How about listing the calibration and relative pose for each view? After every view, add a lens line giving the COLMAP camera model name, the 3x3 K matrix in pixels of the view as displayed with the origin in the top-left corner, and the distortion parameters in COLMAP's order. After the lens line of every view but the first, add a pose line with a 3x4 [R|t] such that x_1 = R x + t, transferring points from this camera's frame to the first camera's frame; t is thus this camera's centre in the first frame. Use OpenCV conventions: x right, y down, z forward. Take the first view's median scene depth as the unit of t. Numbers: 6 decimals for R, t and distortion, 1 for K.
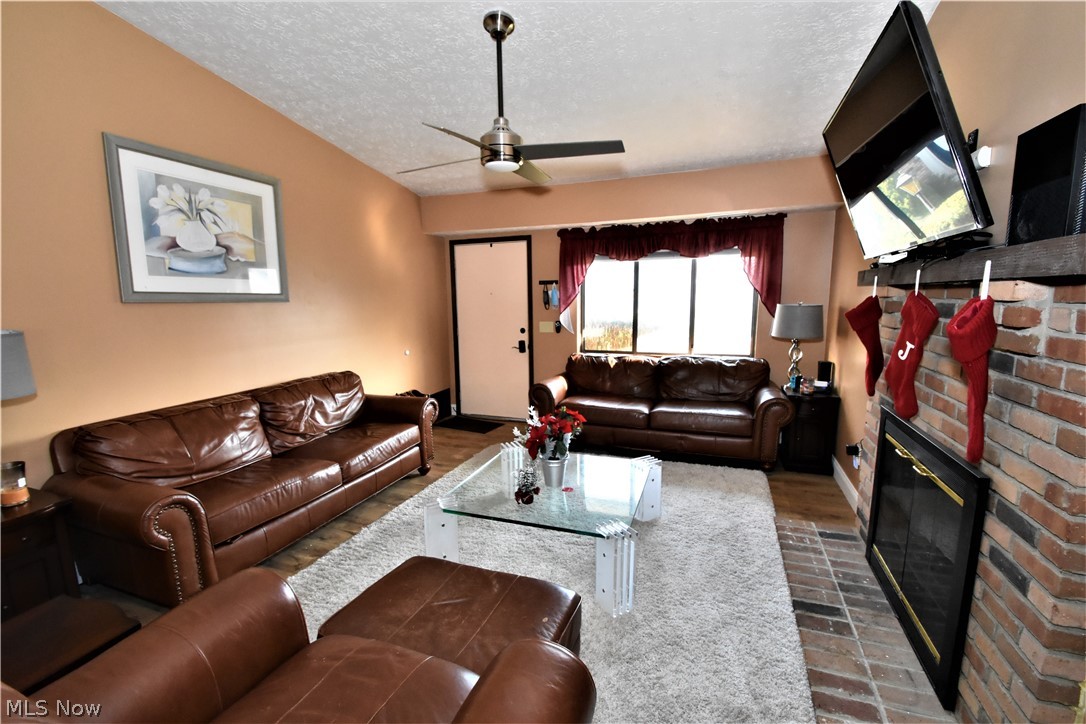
lens RADIAL K [[476.9, 0, 543.0], [0, 476.9, 362.0], [0, 0, 1]] dist [0.002173, -0.000165]
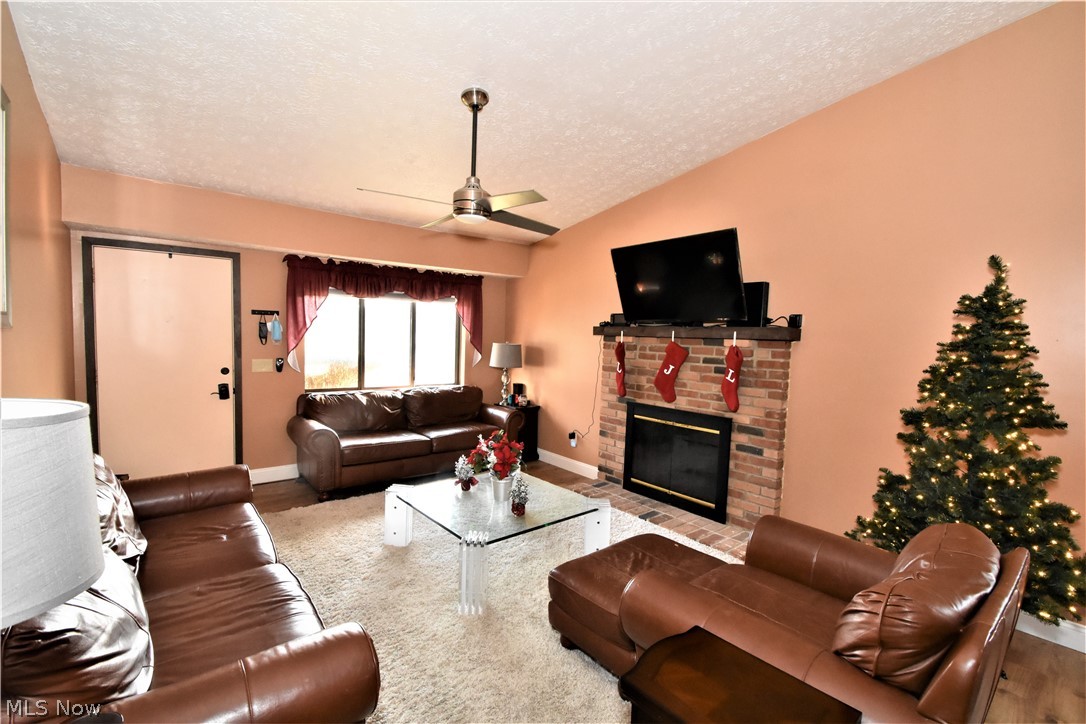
lens RADIAL K [[476.9, 0, 543.0], [0, 476.9, 362.0], [0, 0, 1]] dist [0.002173, -0.000165]
pose [[0.504223, -0.020833, 0.863322, -0.523633], [0.082903, 0.996259, -0.024378, -0.020669], [-0.859585, 0.083864, 0.504064, 0.176425]]
